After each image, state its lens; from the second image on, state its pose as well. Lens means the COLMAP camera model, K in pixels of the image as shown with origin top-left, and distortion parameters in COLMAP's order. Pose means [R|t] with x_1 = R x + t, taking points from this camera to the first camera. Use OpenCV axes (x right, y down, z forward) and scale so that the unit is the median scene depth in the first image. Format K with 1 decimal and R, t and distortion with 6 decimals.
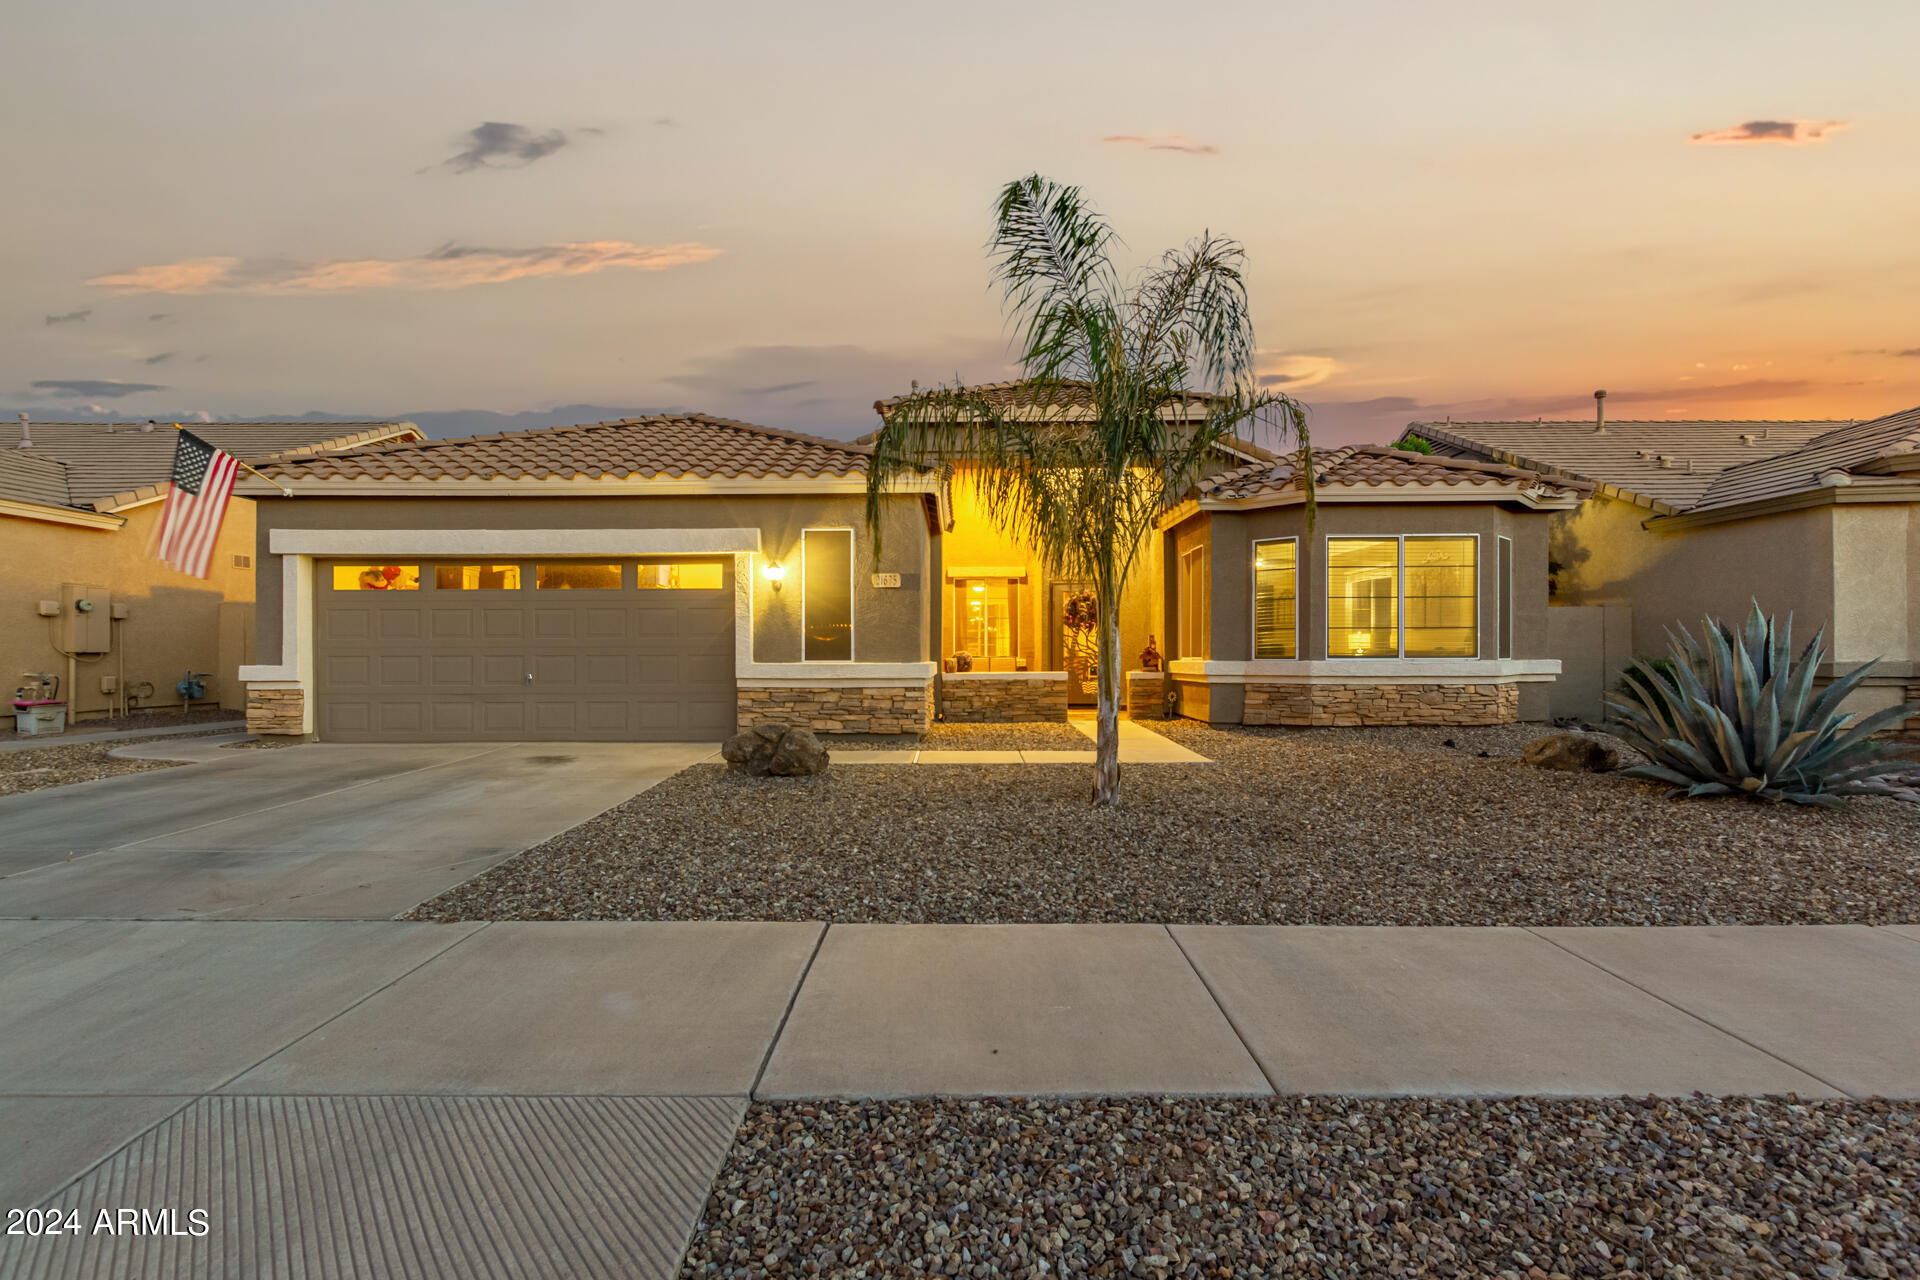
lens RADIAL K [[874.0, 0, 960.0], [0, 874.0, 640.0], [0, 0, 1]] dist [0.004619, 0.000355]
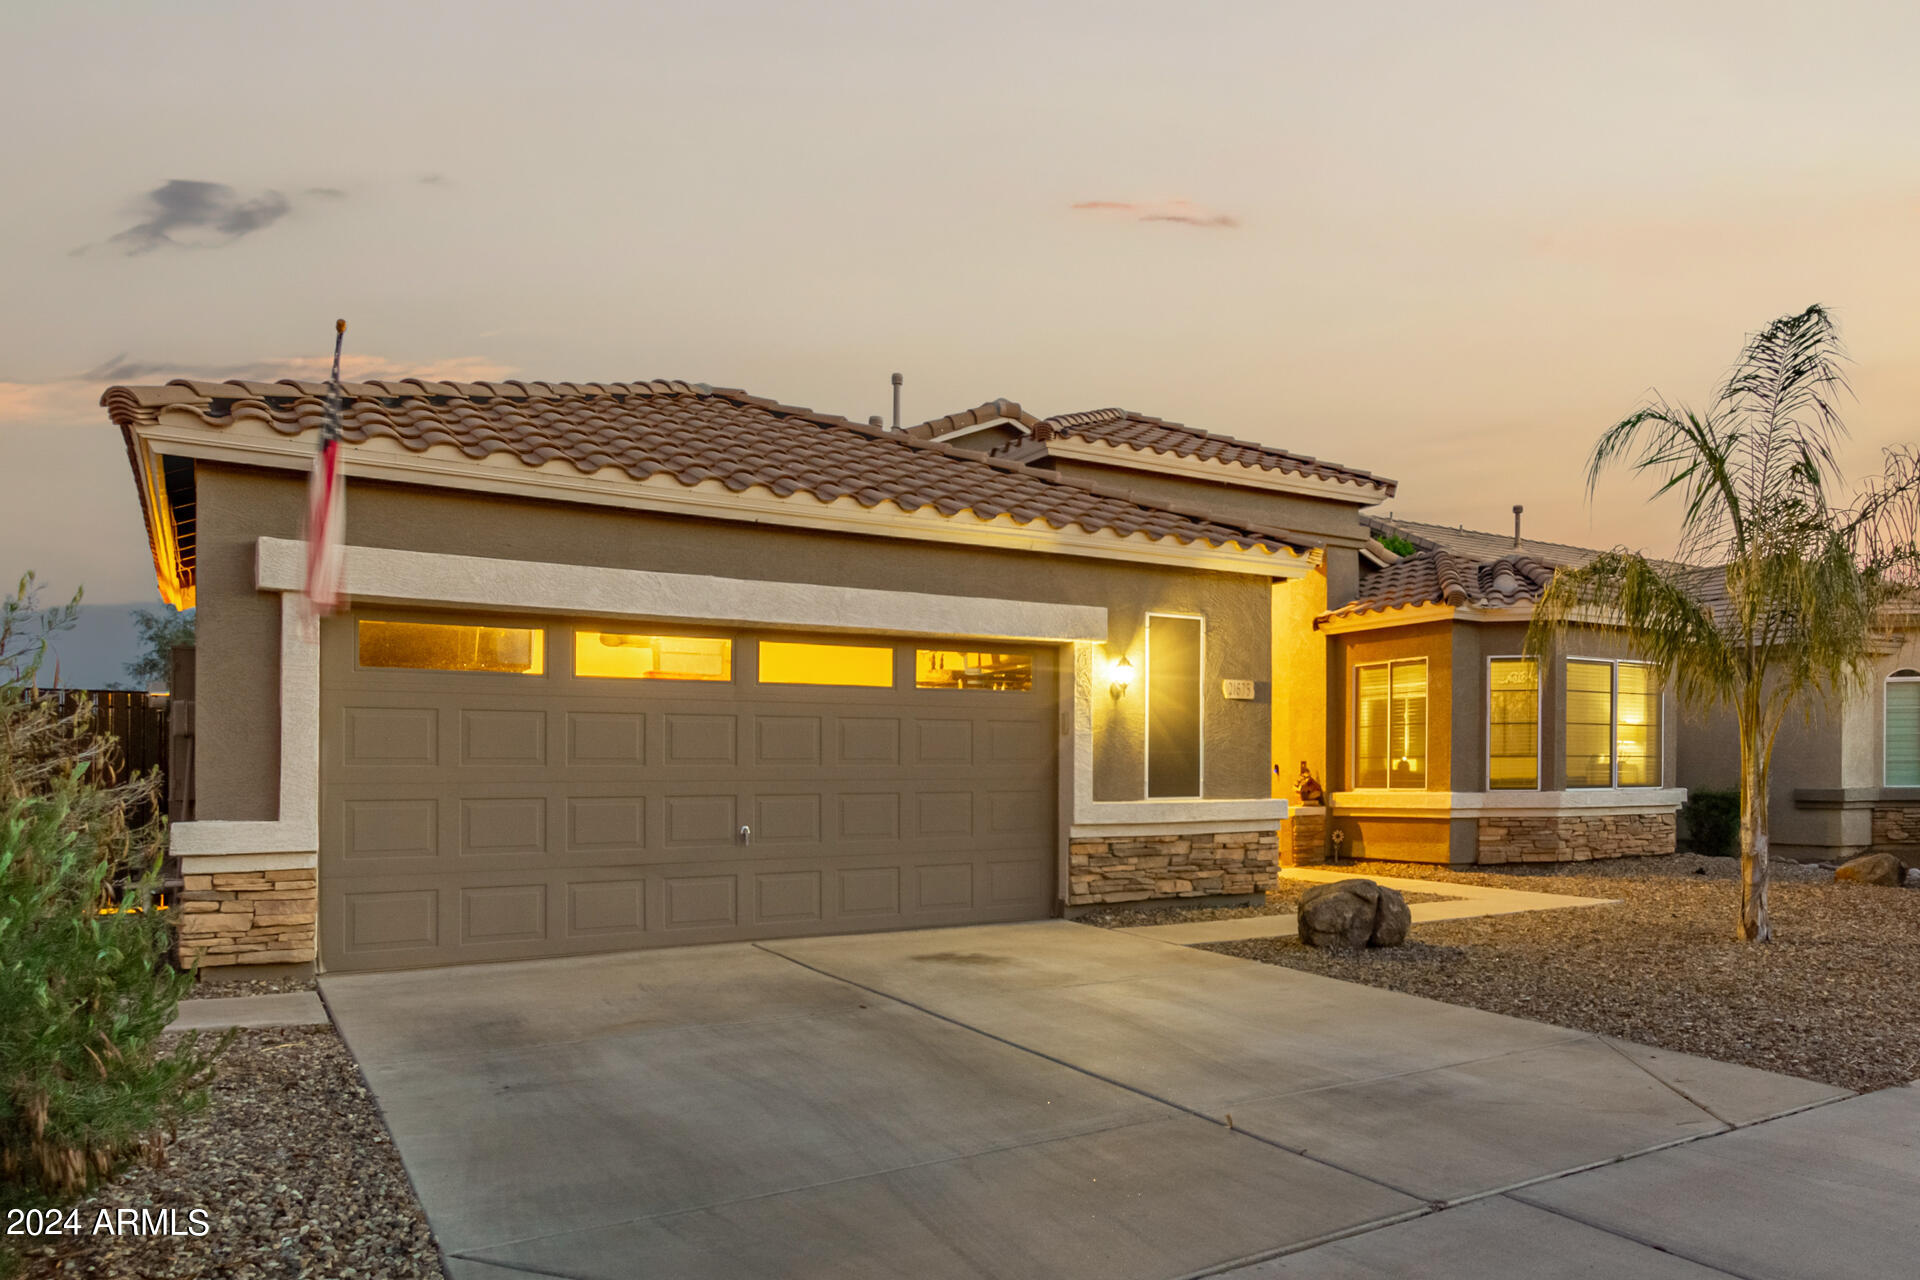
lens RADIAL K [[1346.3, 0, 1057.3], [0, 1346.3, 781.9], [0, 0, 1]] dist [0.001090, 0.000180]
pose [[0.815594, -0.004852, 0.578604, -0.855492], [-0.005111, 0.999865, 0.015589, -0.006047], [-0.578602, -0.015671, 0.815459, 0.145057]]
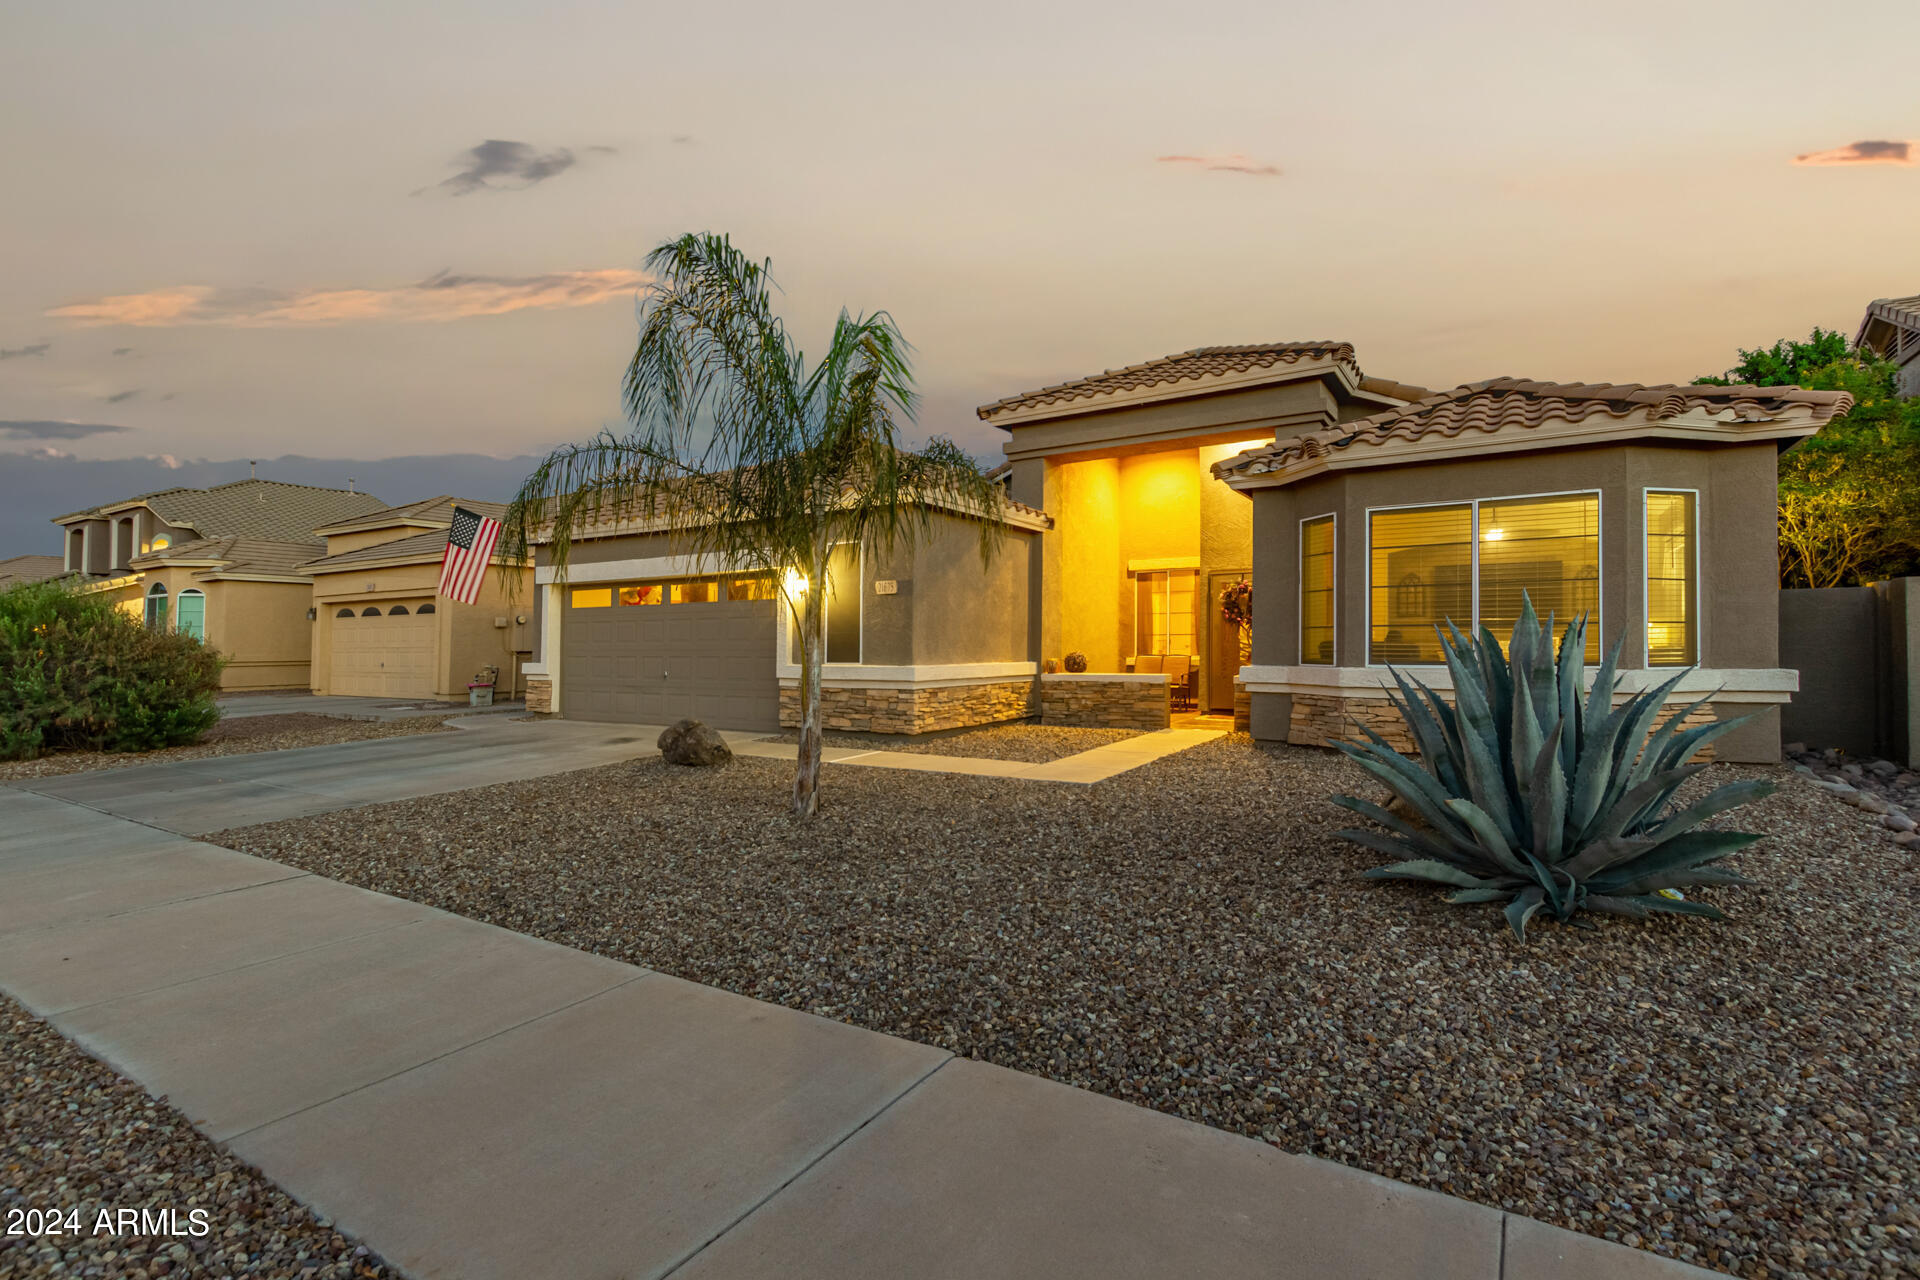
lens RADIAL K [[885.6, 0, 959.4], [0, 885.6, 602.4], [0, 0, 1]] dist [0.001223, 0.000148]
pose [[0.854131, -0.027483, -0.519332, 0.536253], [0.012193, 0.999386, -0.032835, -0.013501], [0.519916, 0.021713, 0.853942, 0.129429]]
